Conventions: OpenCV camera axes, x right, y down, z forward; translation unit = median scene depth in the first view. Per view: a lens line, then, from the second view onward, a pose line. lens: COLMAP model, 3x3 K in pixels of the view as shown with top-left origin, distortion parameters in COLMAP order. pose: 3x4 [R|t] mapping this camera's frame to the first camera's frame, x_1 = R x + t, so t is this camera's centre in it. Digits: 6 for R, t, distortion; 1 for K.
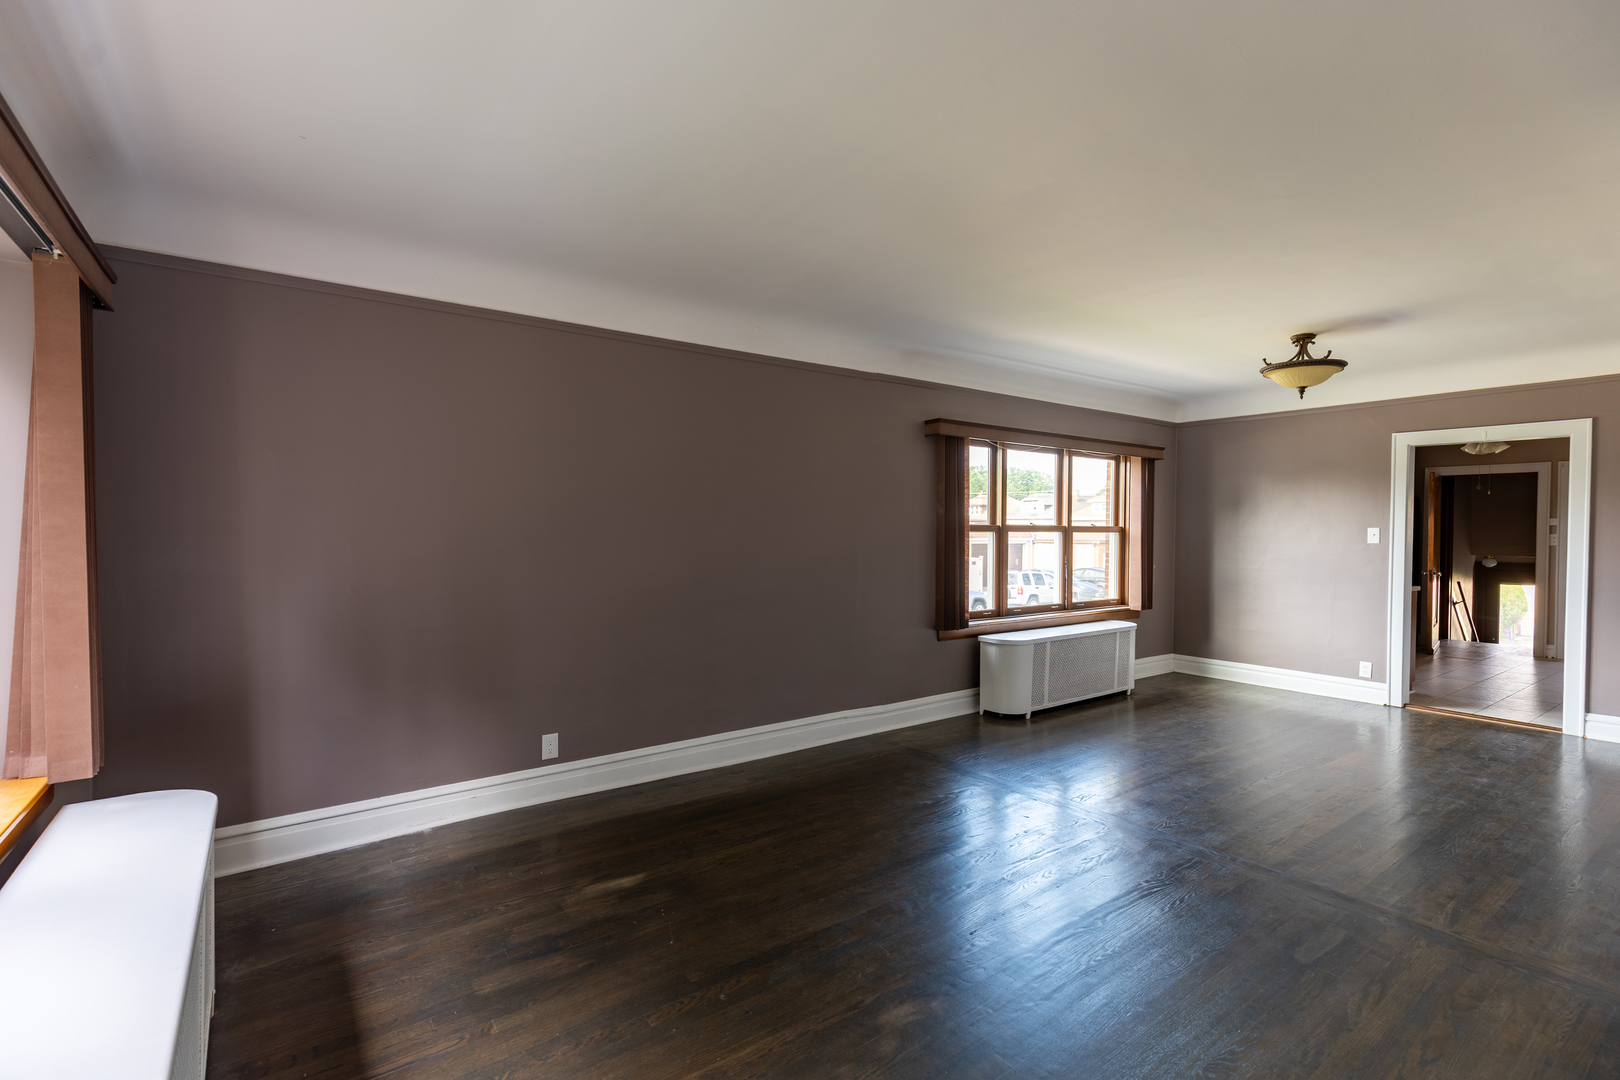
lens RADIAL K [[741.1, 0, 807.4], [0, 741.1, 541.5], [0, 0, 1]] dist [0.006838, -0.000643]
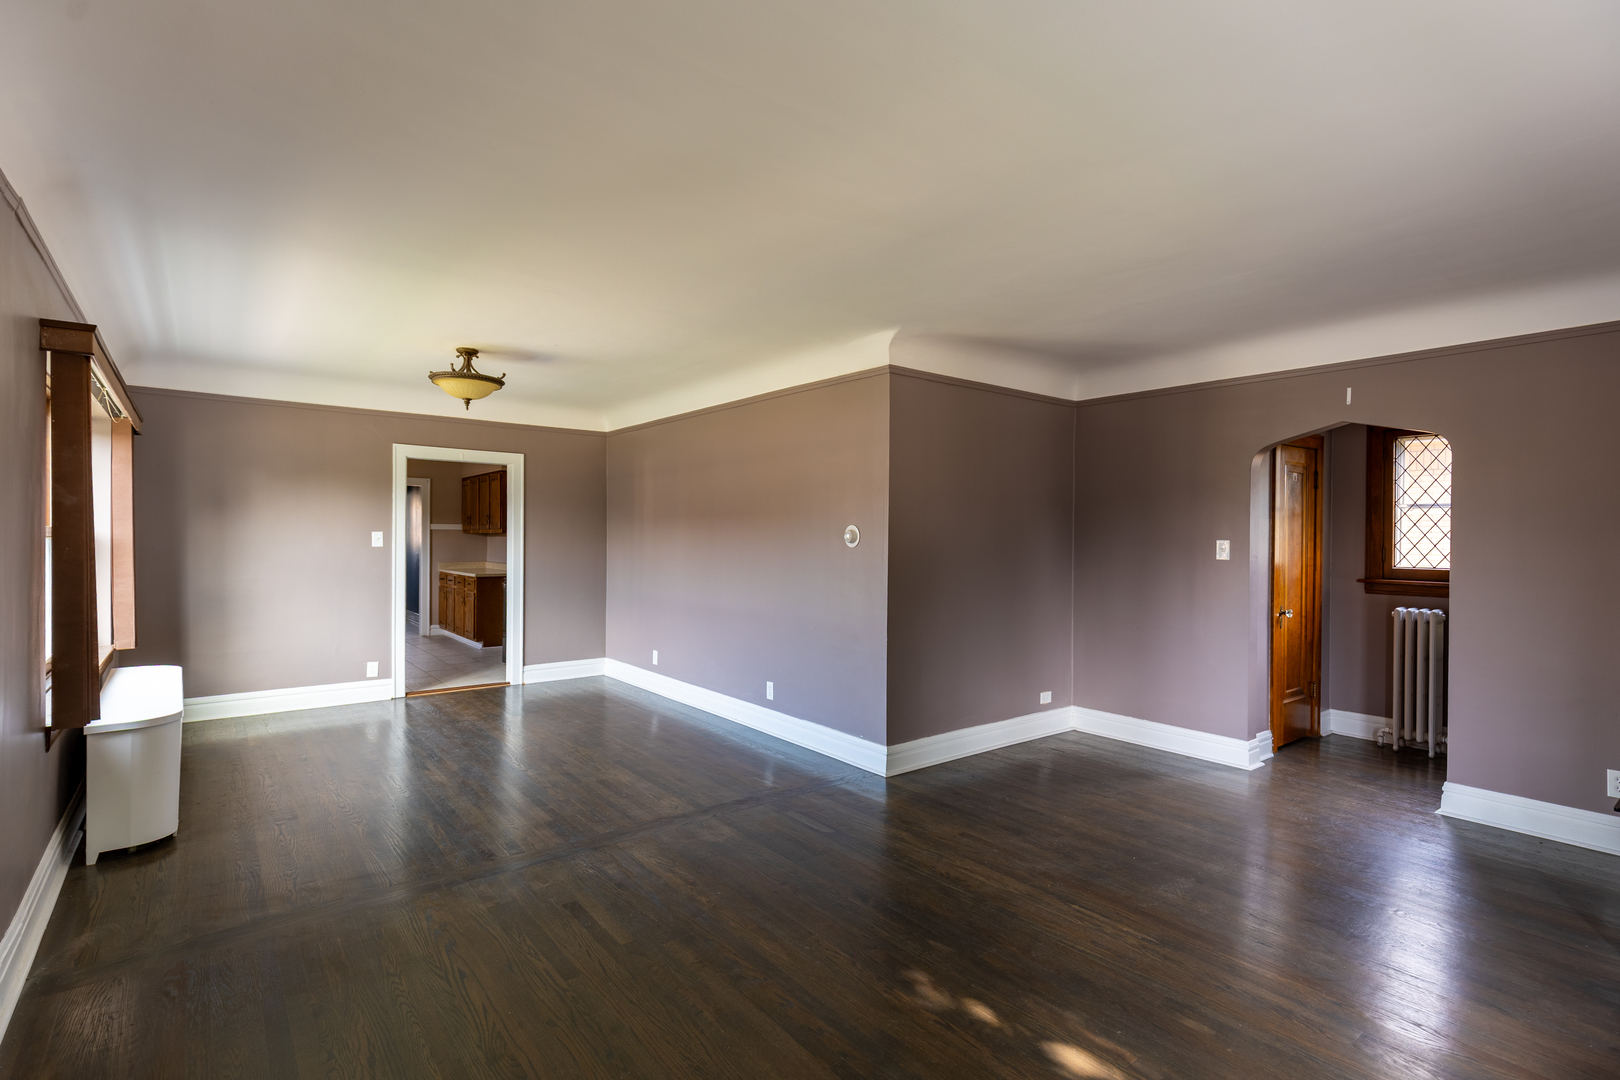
lens RADIAL K [[771.1, 0, 810.0], [0, 771.1, 540.0], [0, 0, 1]] dist [0.009893, -0.000068]
pose [[-0.039924, -0.009009, 0.999162, -0.378312], [0.009456, 0.999911, 0.009393, -0.012345], [-0.999158, 0.009823, -0.039836, 0.483993]]
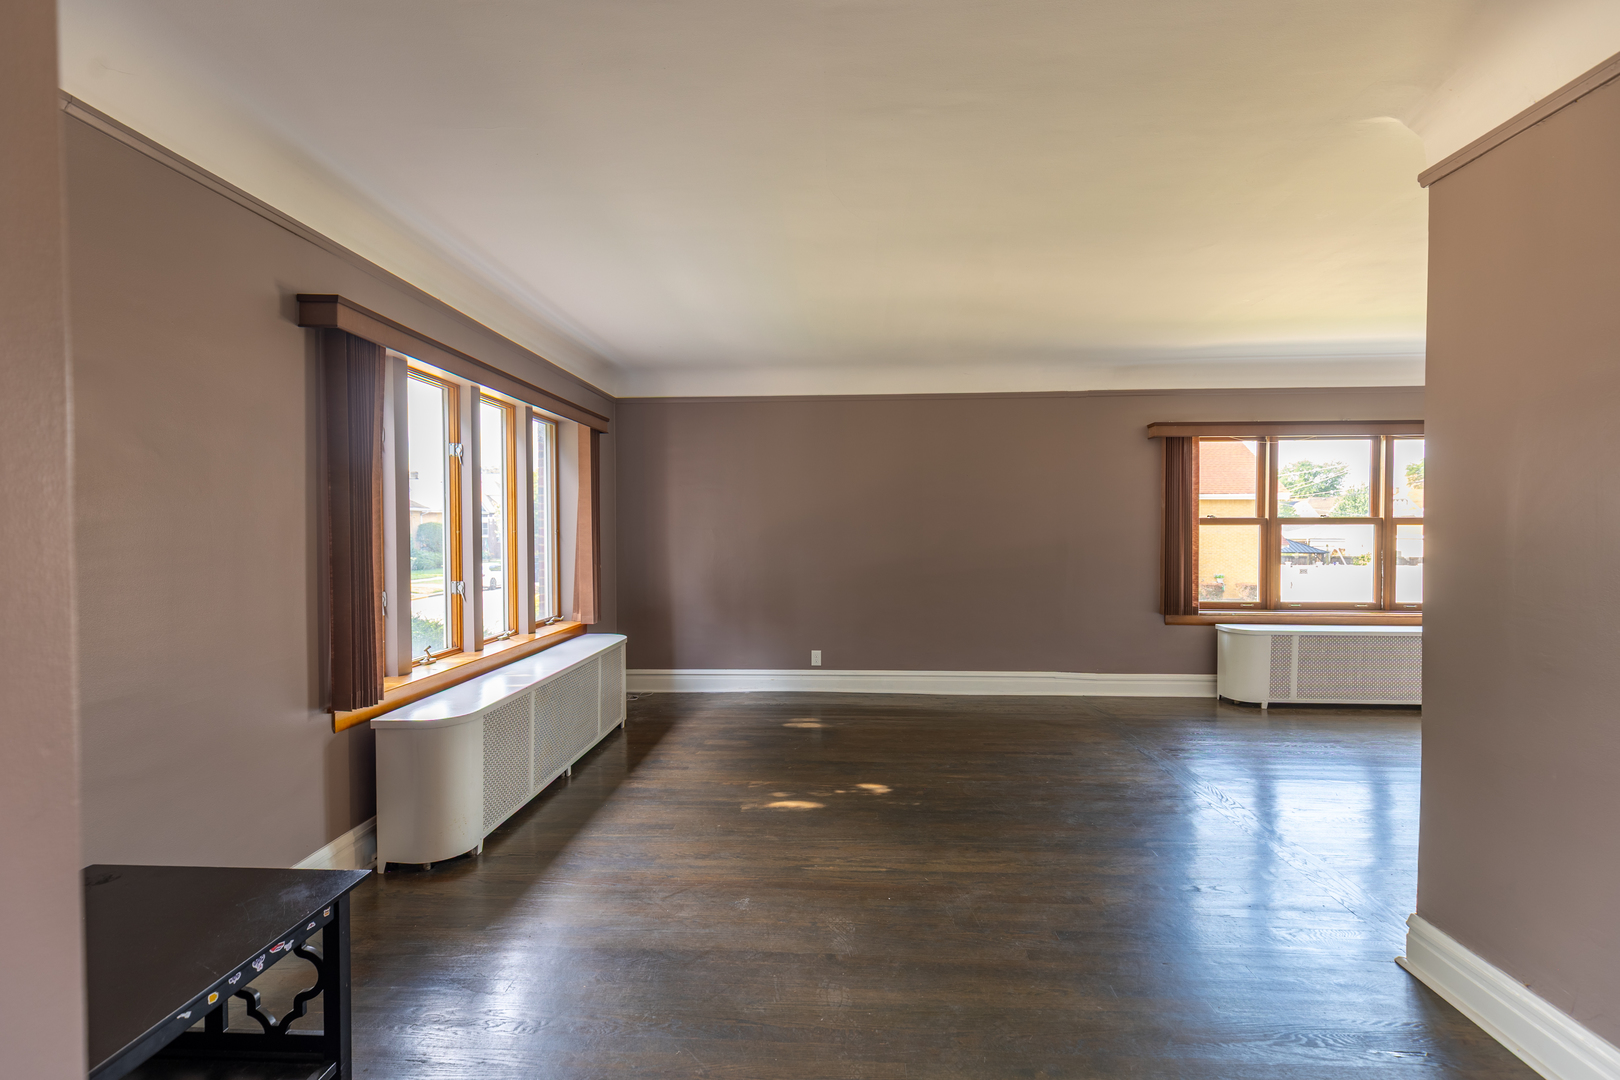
lens RADIAL K [[729.0, 0, 807.5], [0, 729.0, 543.7], [0, 0, 1]] dist [0.007828, -0.000499]
pose [[0.770205, 0.007897, -0.637748, 0.450630], [-0.005874, 0.999969, 0.005289, 0.011886], [0.637770, -0.000328, 0.770227, -0.166802]]
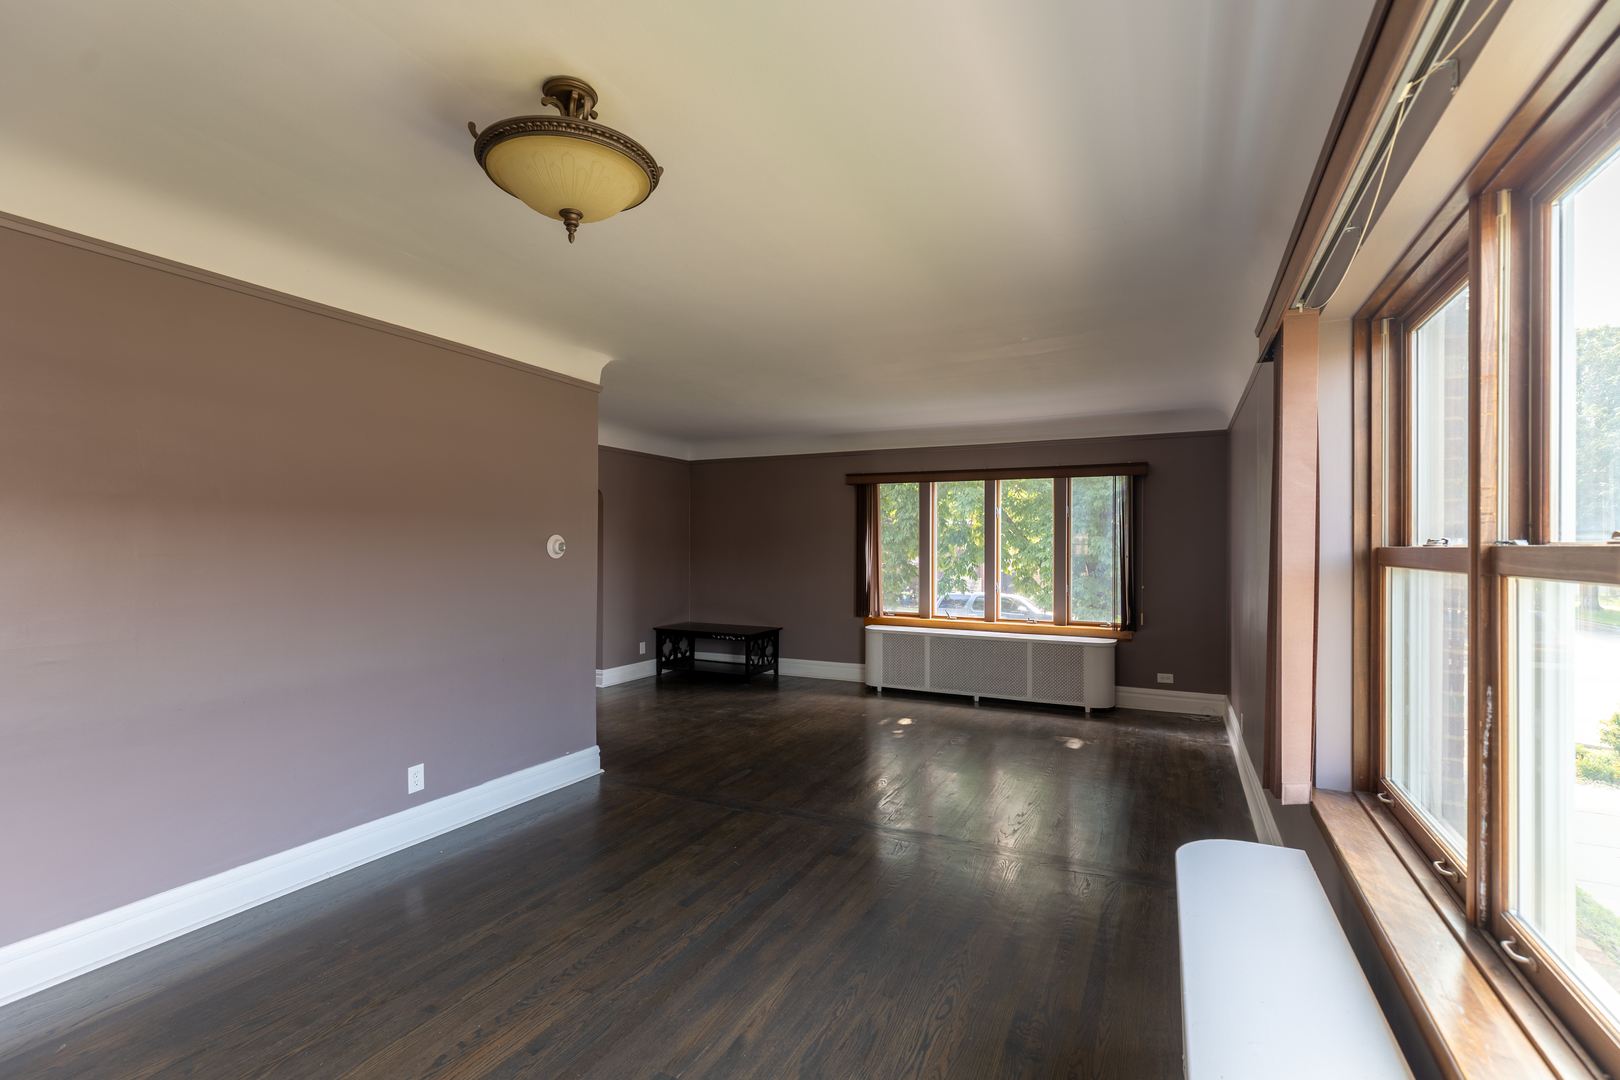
lens RADIAL K [[741.1, 0, 807.4], [0, 741.1, 541.5], [0, 0, 1]] dist [0.006838, -0.000643]
pose [[-0.884554, -0.007295, -0.466381, 0.637114], [-0.012027, 0.999902, 0.007170, -0.021752], [0.466283, 0.011951, -0.884555, 1.229947]]
